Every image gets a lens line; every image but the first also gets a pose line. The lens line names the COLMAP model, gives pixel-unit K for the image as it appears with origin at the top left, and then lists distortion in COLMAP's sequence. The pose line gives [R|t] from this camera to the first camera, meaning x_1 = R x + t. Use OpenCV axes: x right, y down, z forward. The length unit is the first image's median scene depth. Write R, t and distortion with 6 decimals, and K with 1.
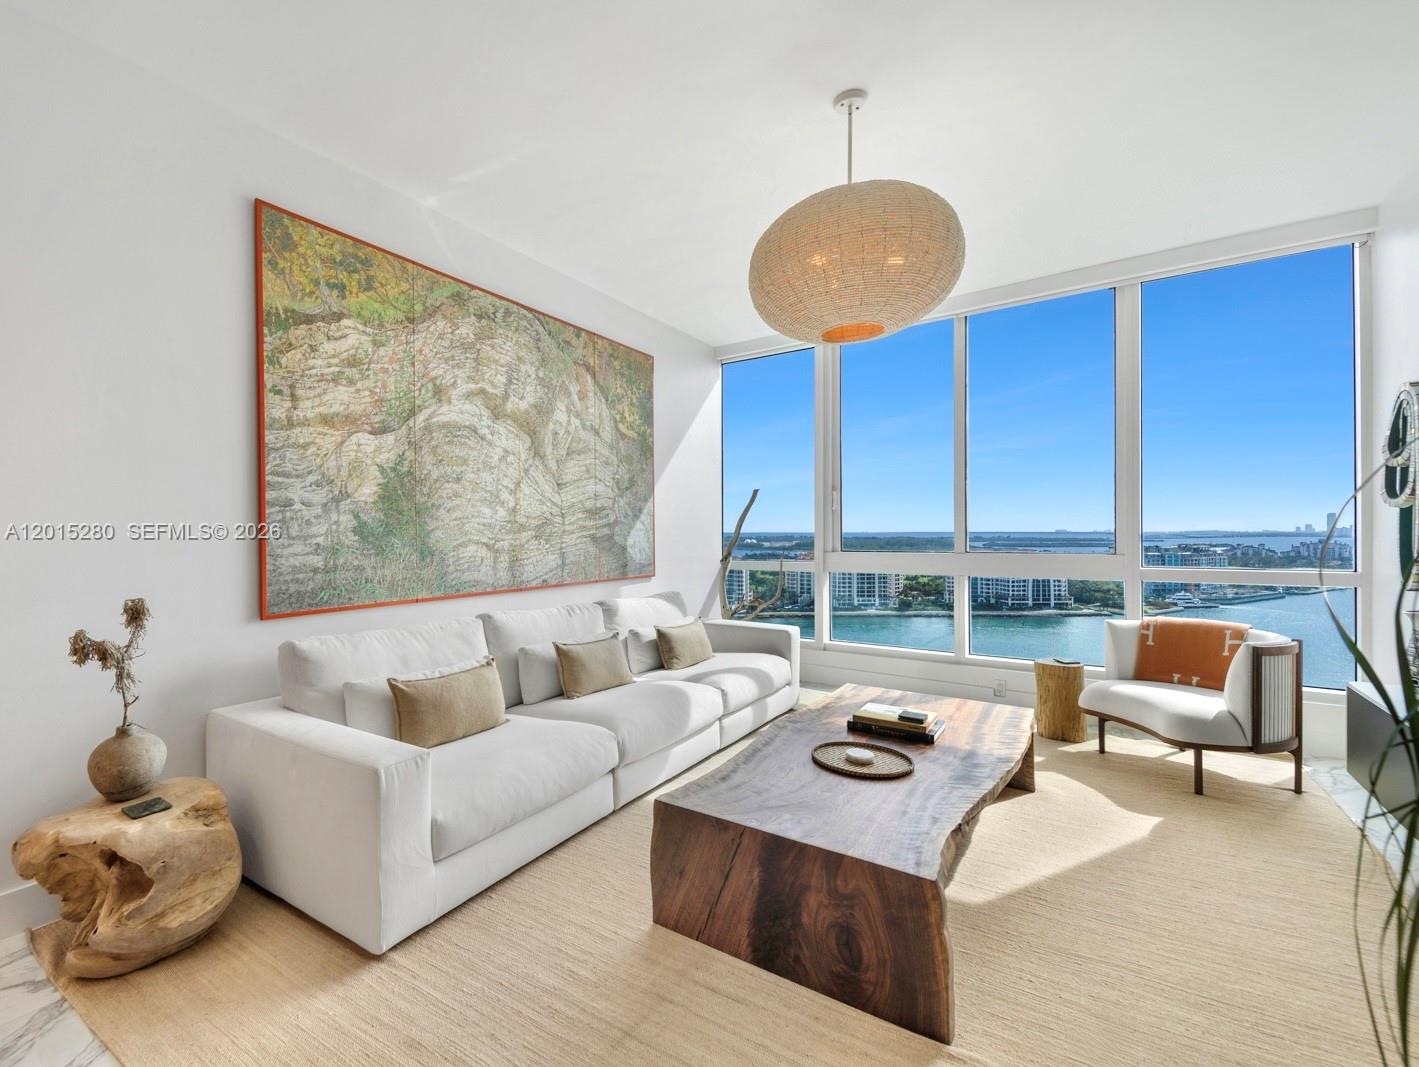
lens RADIAL K [[665.2, 0, 618.5], [0, 665.2, 530.1], [0, 0, 1]] dist [-0.000897, -0.000625]
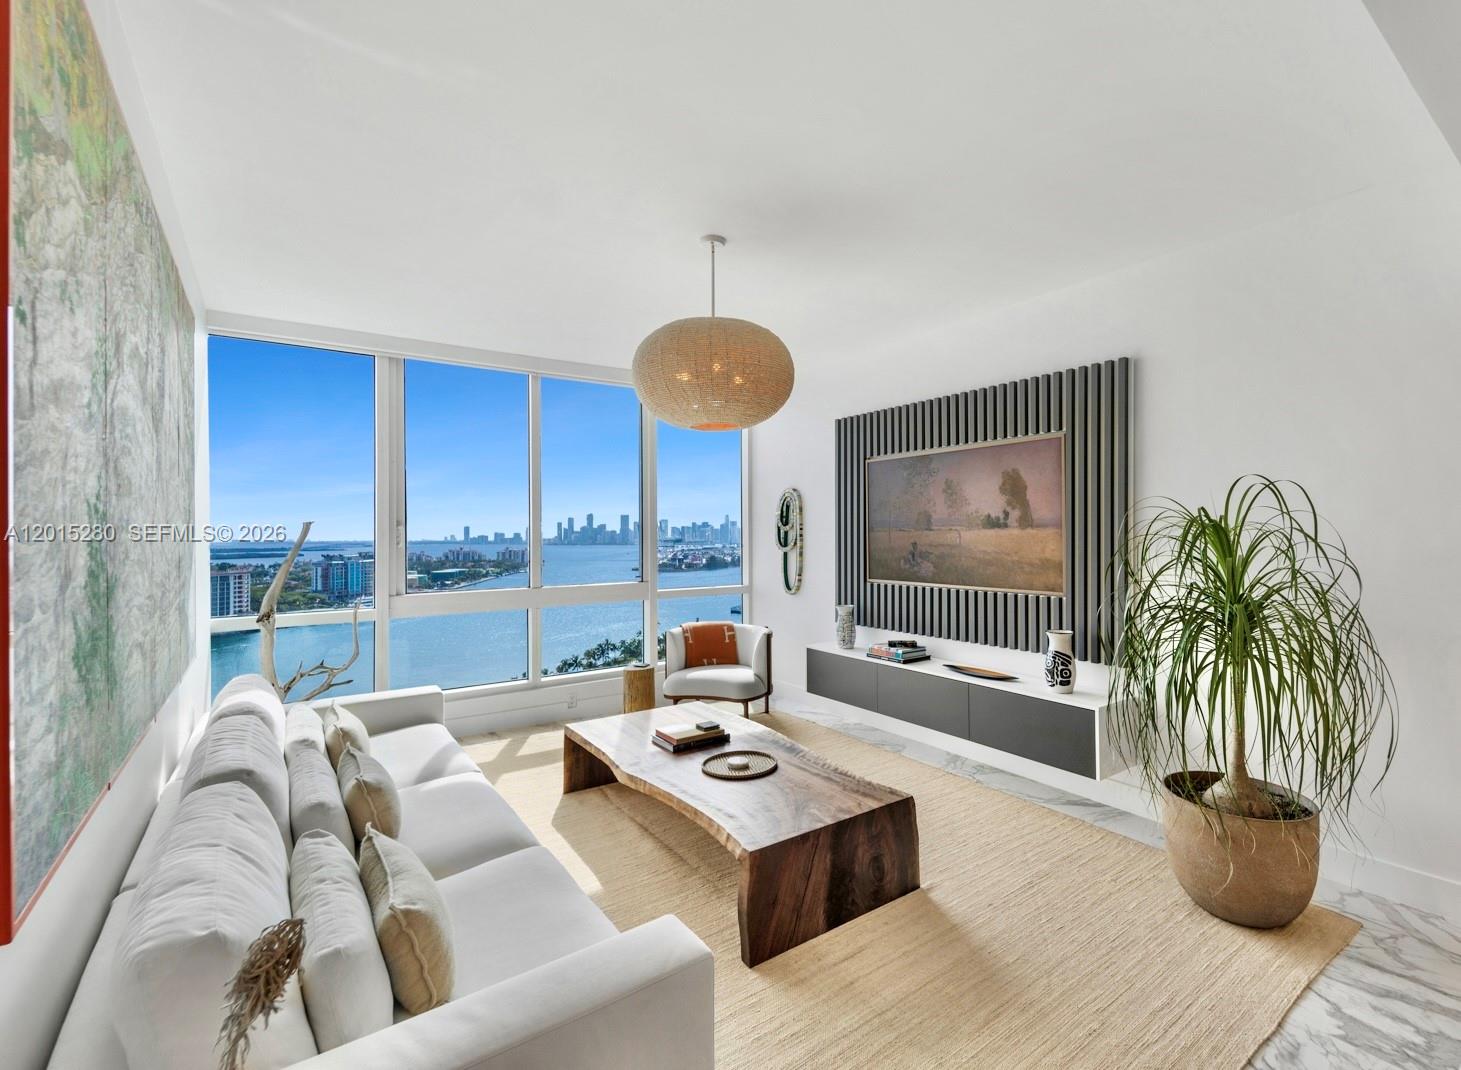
lens RADIAL K [[666.2, 0, 786.3], [0, 666.2, 526.6], [0, 0, 1]] dist [0.036816, 0.000120]
pose [[0.283817, 0.014678, 0.958766, -0.756989], [0.001879, 0.999872, -0.015863, -0.084831], [-0.958877, 0.006303, 0.283753, 0.475495]]
